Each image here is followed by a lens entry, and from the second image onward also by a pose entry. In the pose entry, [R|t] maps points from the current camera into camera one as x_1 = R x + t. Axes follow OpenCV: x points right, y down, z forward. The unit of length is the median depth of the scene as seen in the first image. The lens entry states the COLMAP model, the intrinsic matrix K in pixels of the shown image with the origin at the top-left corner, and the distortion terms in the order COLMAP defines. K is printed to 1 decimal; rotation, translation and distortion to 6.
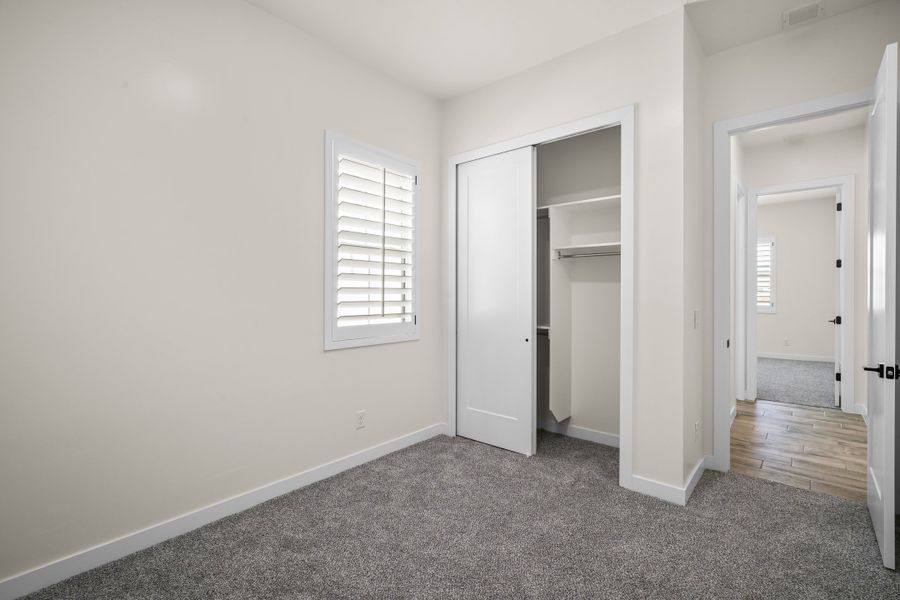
lens RADIAL K [[408.5, 0, 449.8], [0, 408.5, 298.0], [0, 0, 1]] dist [-0.008741, 0.003627]
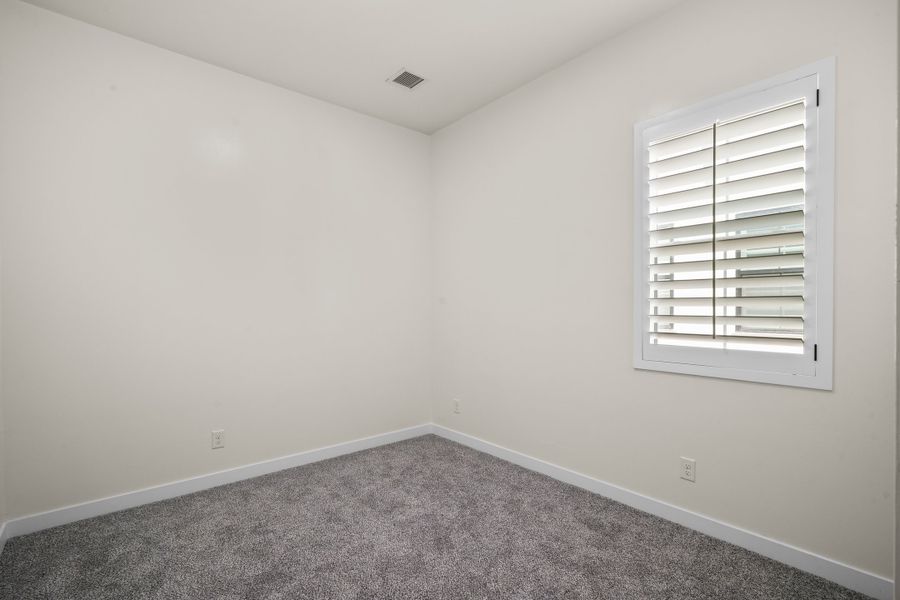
lens RADIAL K [[408.5, 0, 450.0], [0, 408.5, 303.6], [0, 0, 1]] dist [-0.008741, 0.003627]
pose [[-0.163700, 0.003607, -0.986504, 0.623680], [0.002904, 0.999991, 0.003174, -0.018326], [0.986506, -0.002345, -0.163709, 0.702826]]
